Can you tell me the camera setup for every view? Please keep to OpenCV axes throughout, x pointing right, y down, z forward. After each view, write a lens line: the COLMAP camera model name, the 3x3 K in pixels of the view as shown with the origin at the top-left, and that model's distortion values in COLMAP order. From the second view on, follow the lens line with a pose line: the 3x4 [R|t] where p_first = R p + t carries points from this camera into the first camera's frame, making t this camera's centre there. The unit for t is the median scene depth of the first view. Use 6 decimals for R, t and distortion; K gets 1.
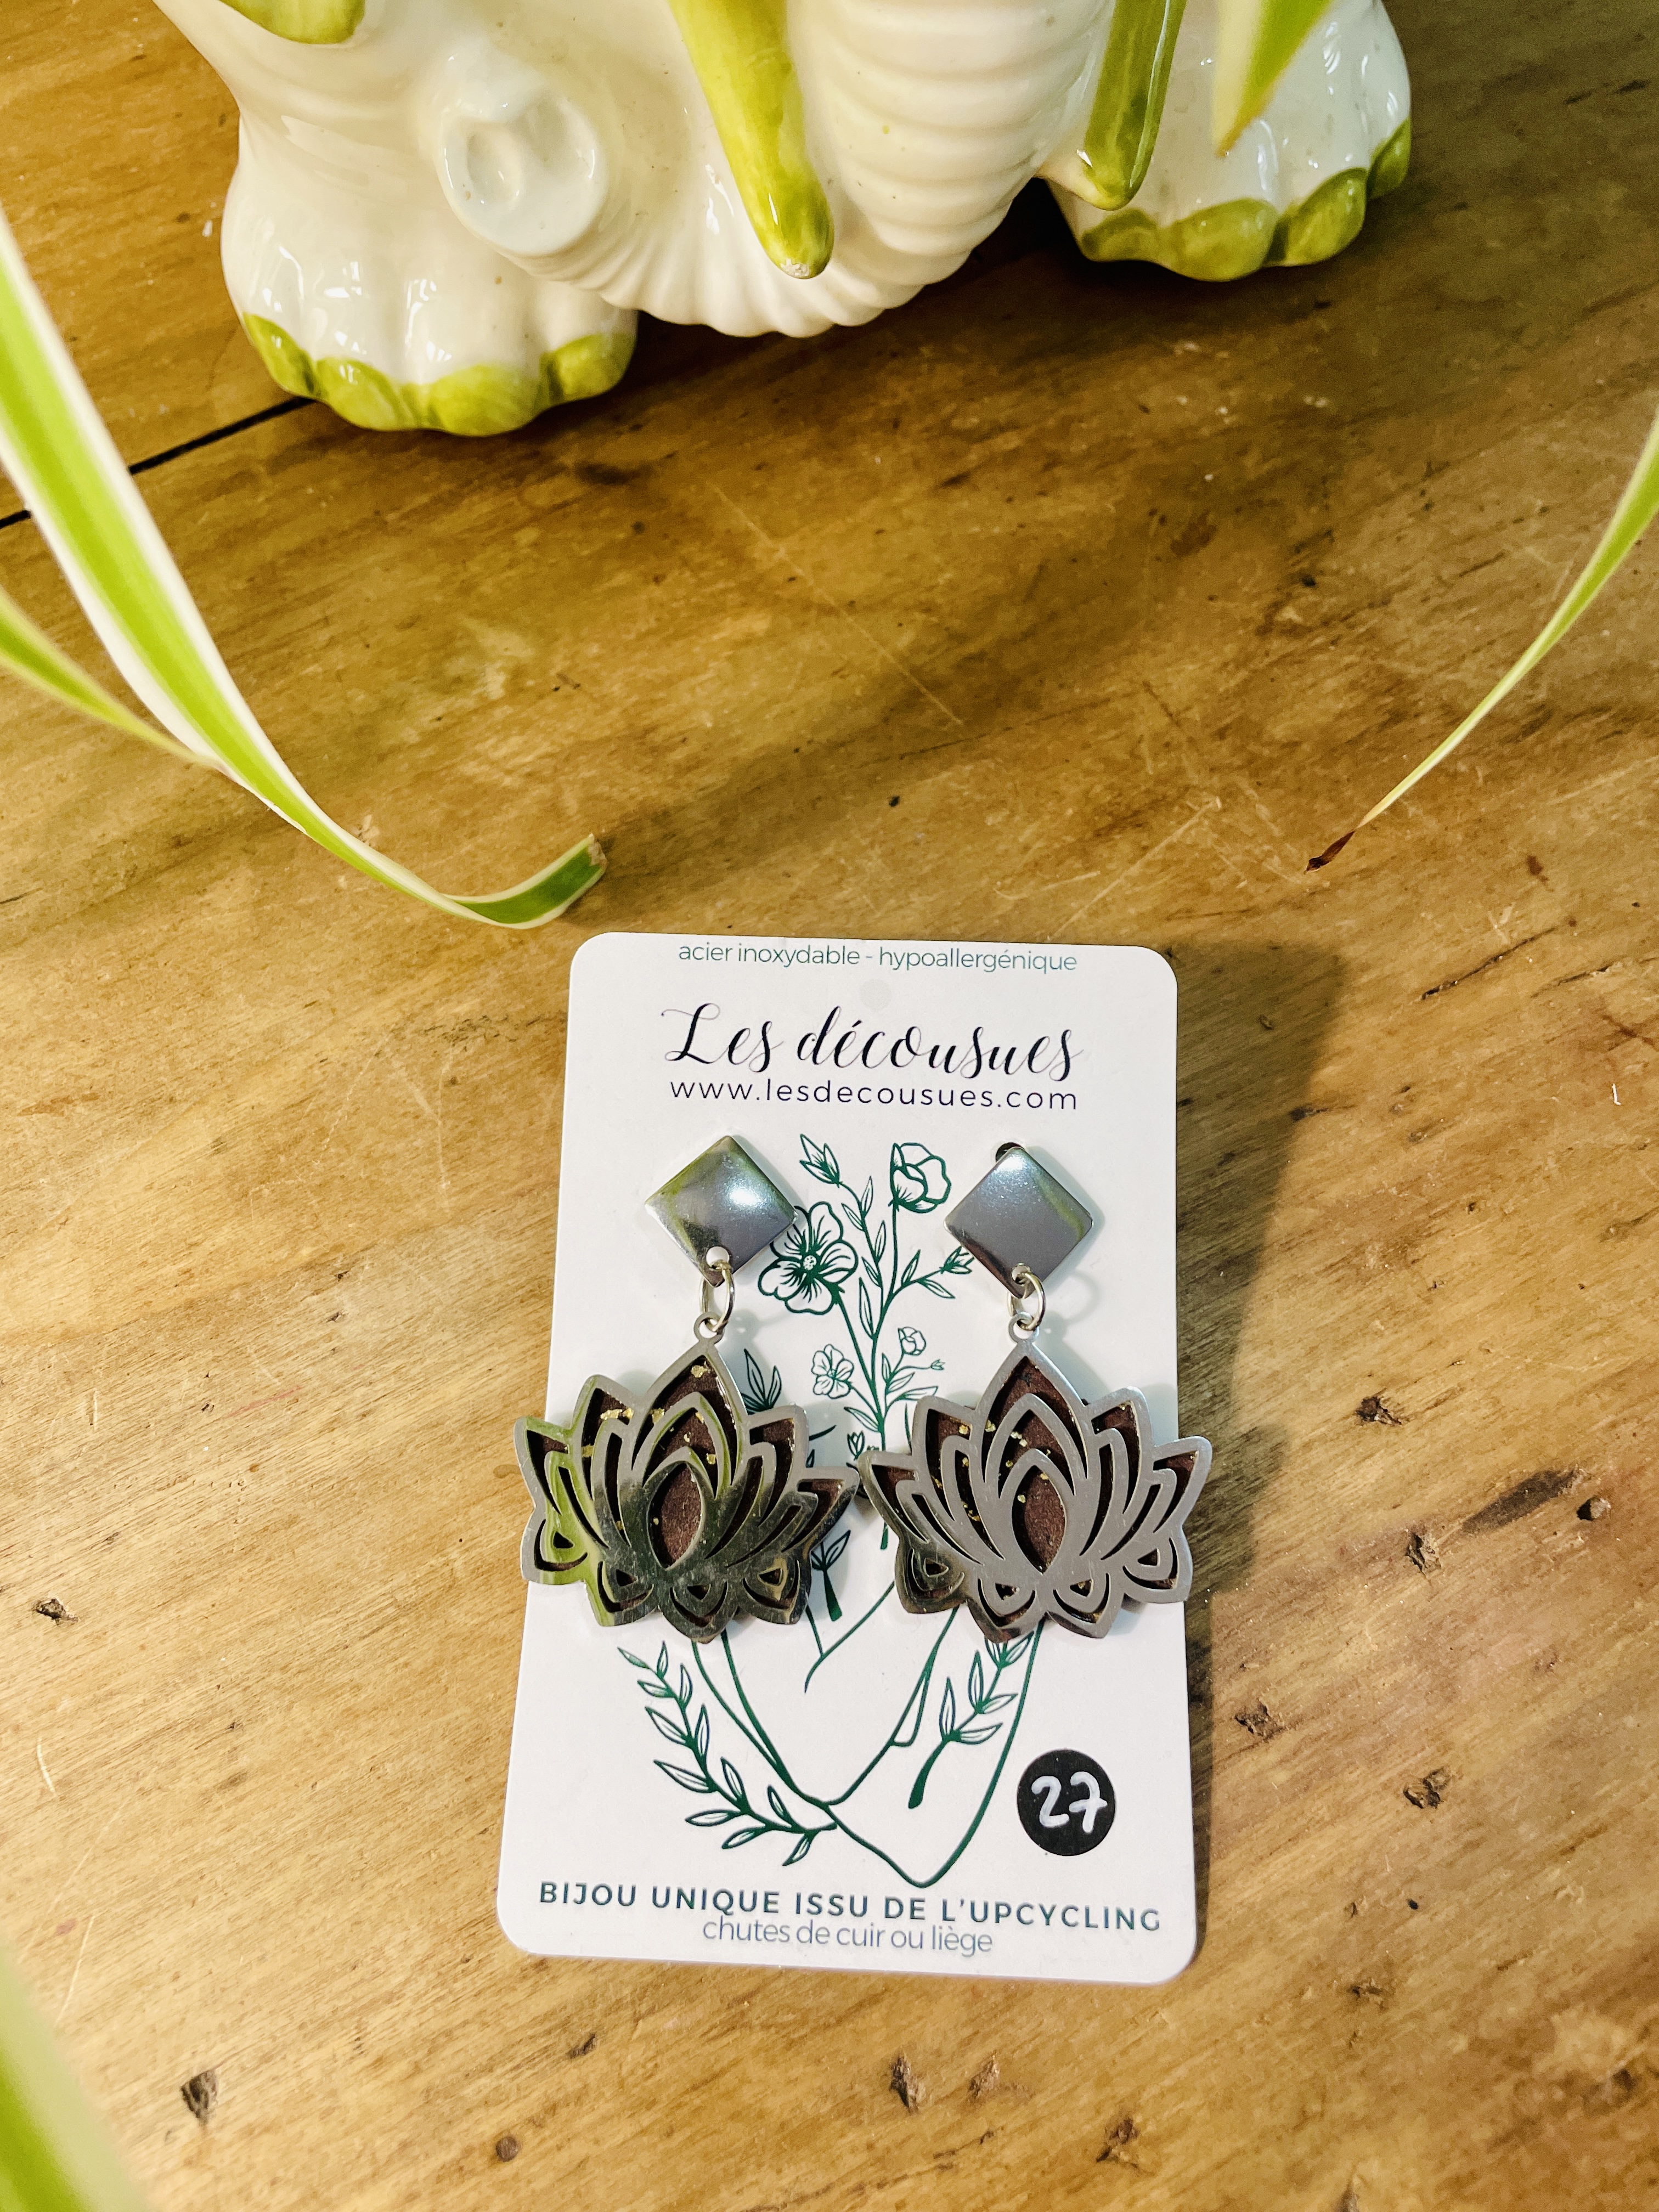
lens RADIAL K [[1775.8, 0, 833.7], [0, 1775.8, 1082.2], [0, 0, 1]] dist [0.058912, -0.120403]
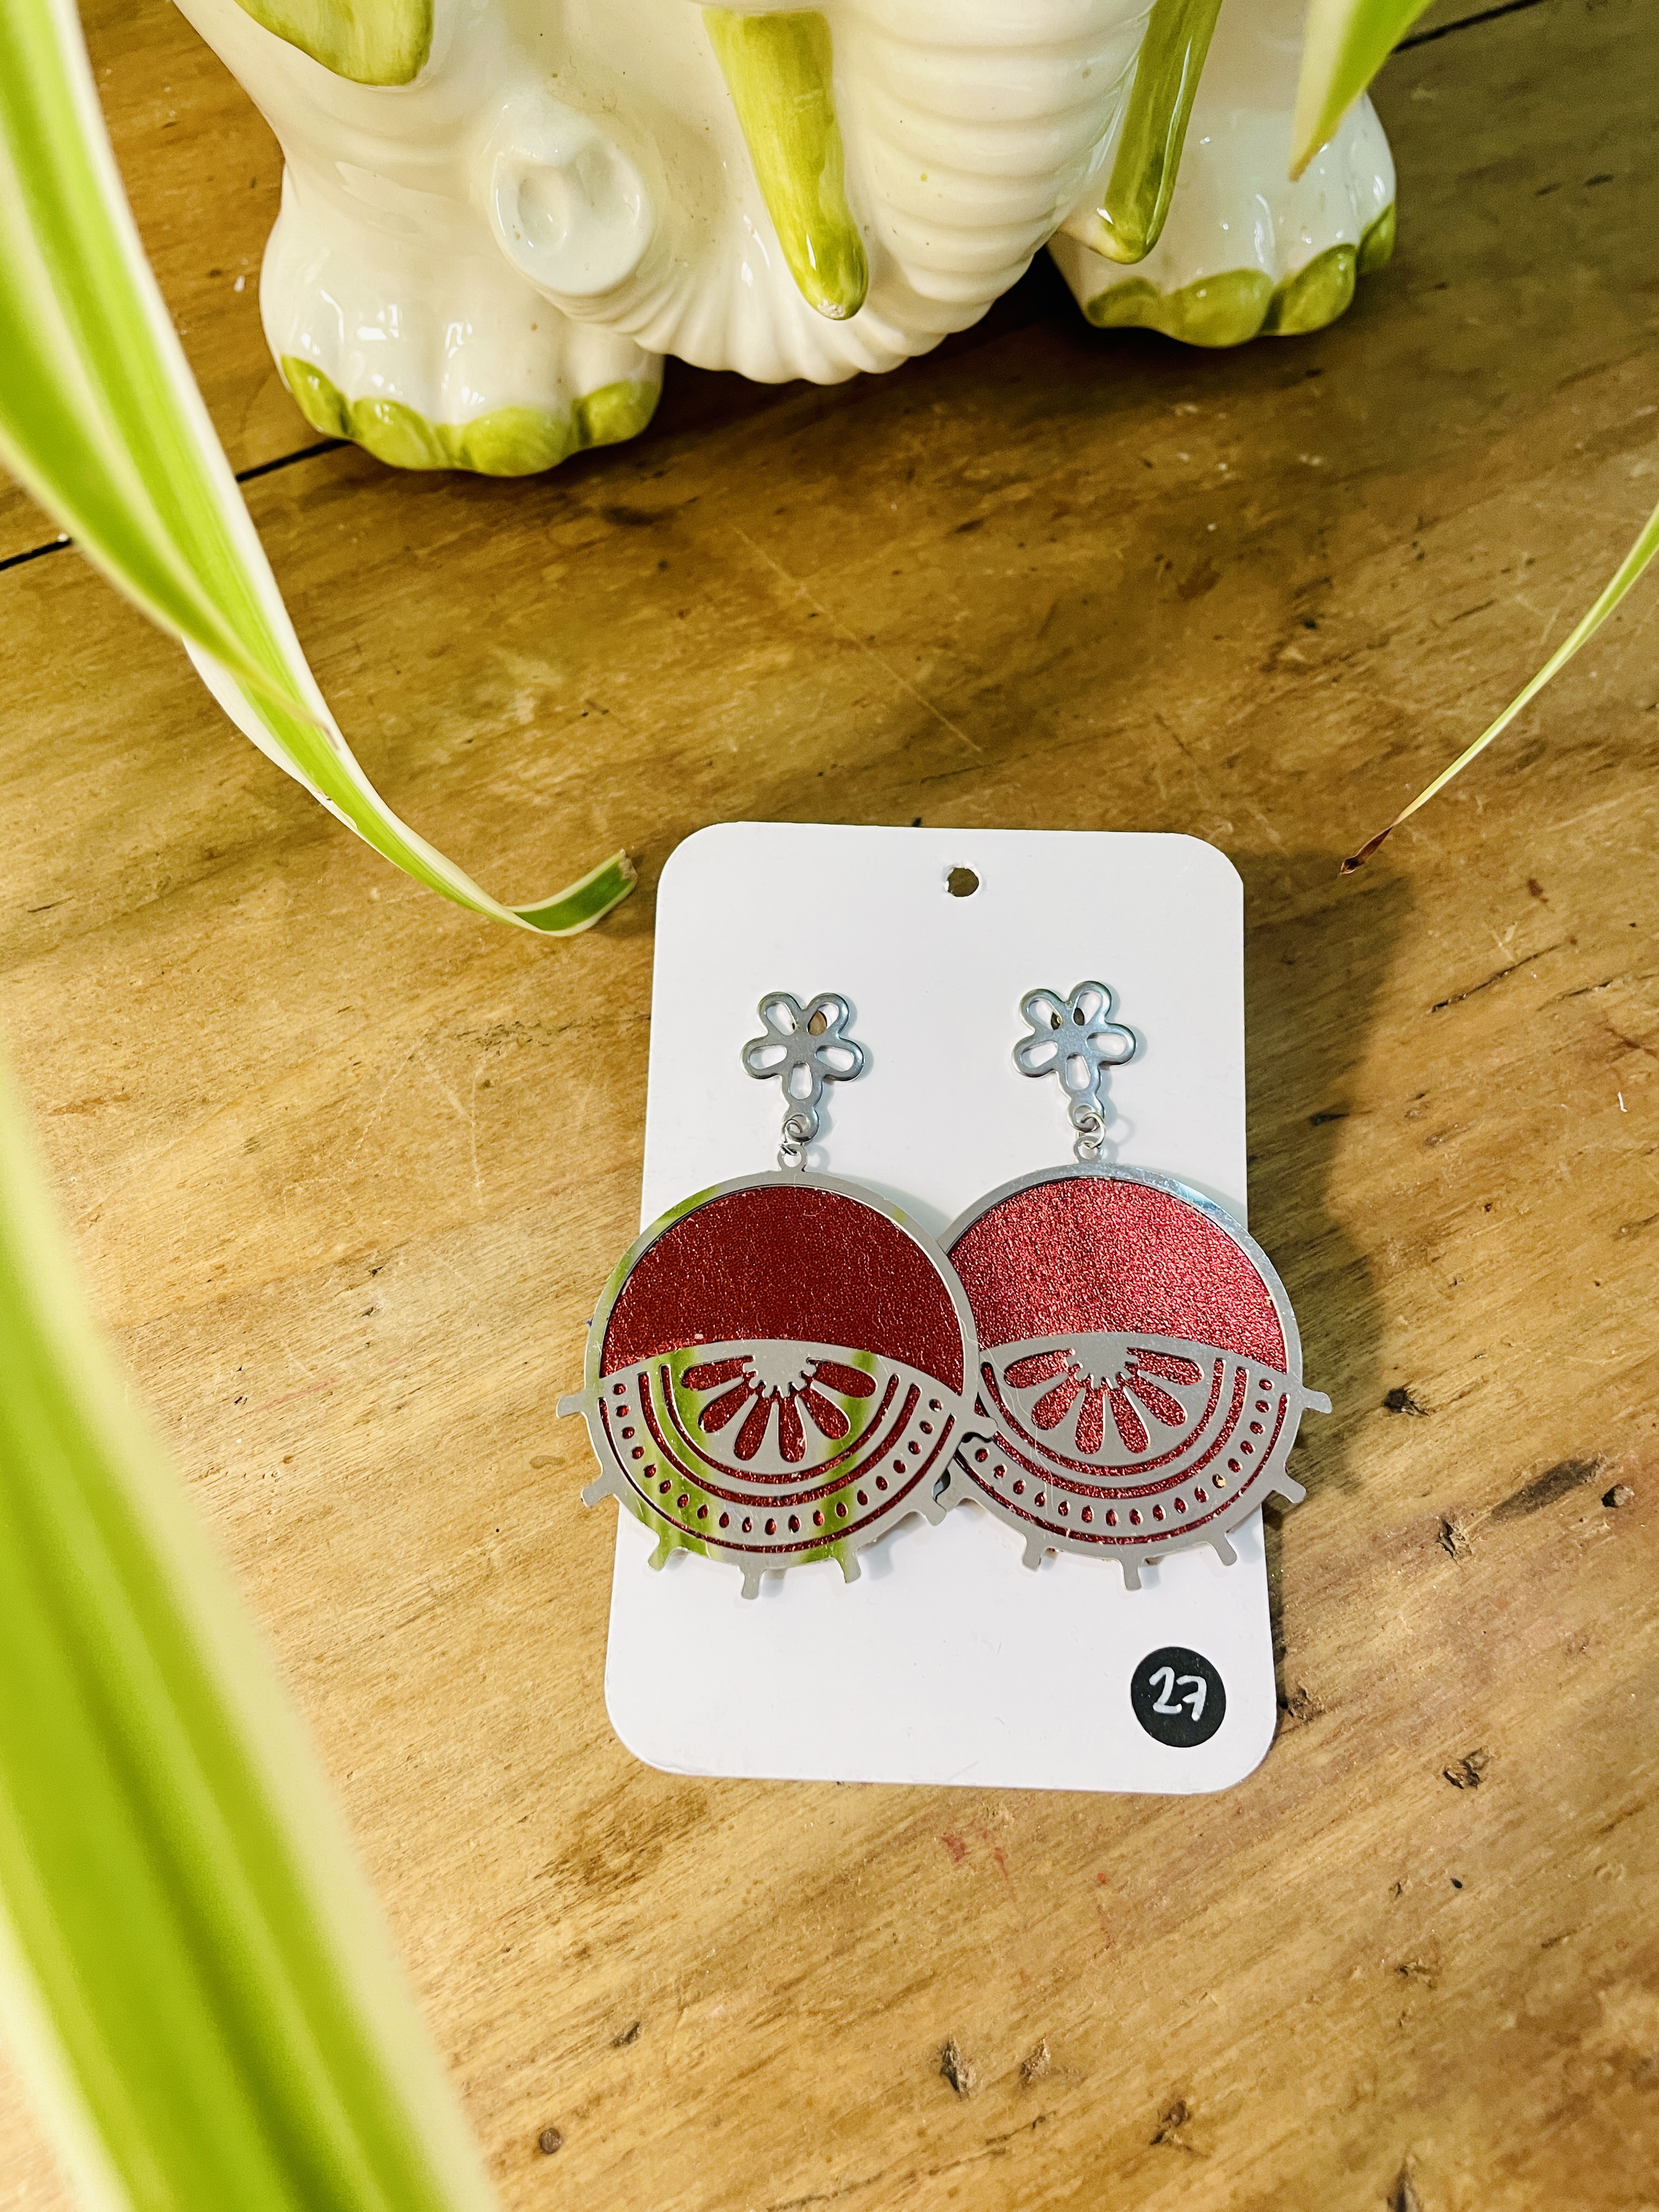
lens RADIAL K [[1775.8, 0, 833.0], [0, 1775.8, 1082.6], [0, 0, 1]] dist [0.058912, -0.120403]
pose [[0.999459, 0.006865, 0.032169, -0.048911], [-0.004746, 0.997842, -0.065488, 0.063062], [-0.032549, 0.065300, 0.997335, -0.014489]]
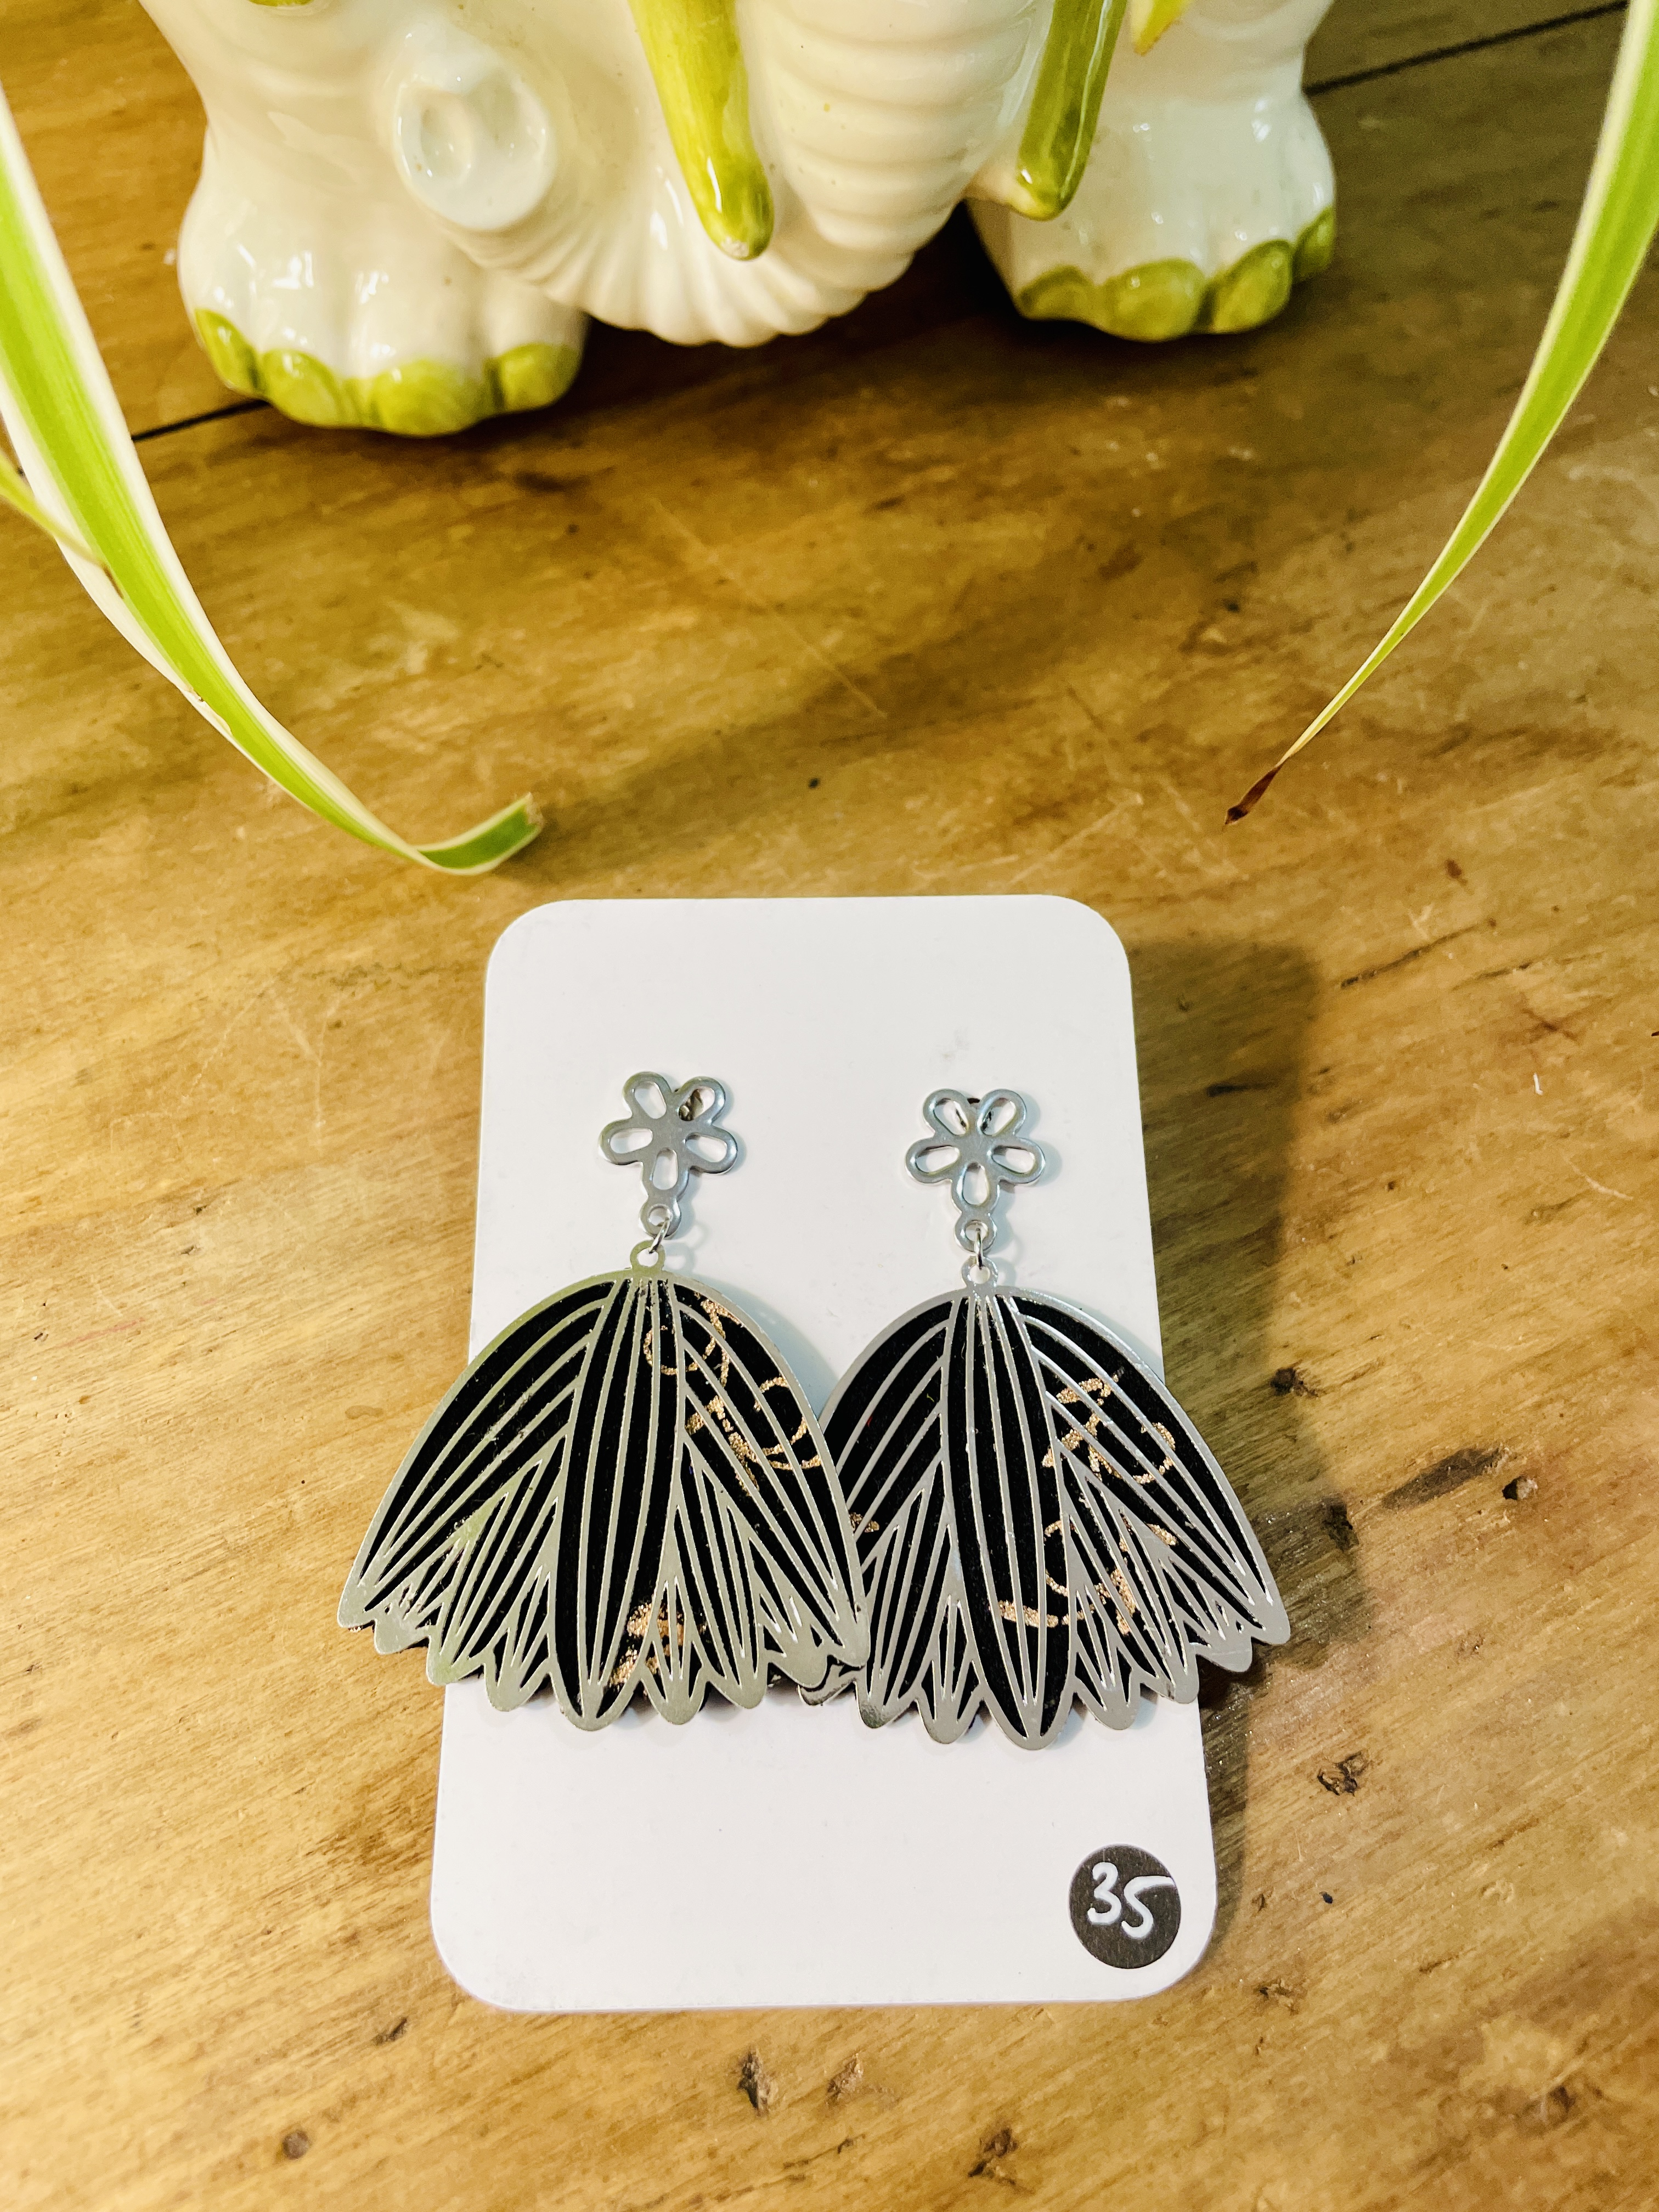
lens RADIAL K [[1775.8, 0, 829.9], [0, 1775.8, 1081.7], [0, 0, 1]] dist [0.058912, -0.120403]
pose [[0.998614, 0.043622, 0.029439, 0.022543], [-0.039310, 0.990223, -0.133842, 0.145704], [-0.034990, 0.132499, 0.990565, 0.046518]]
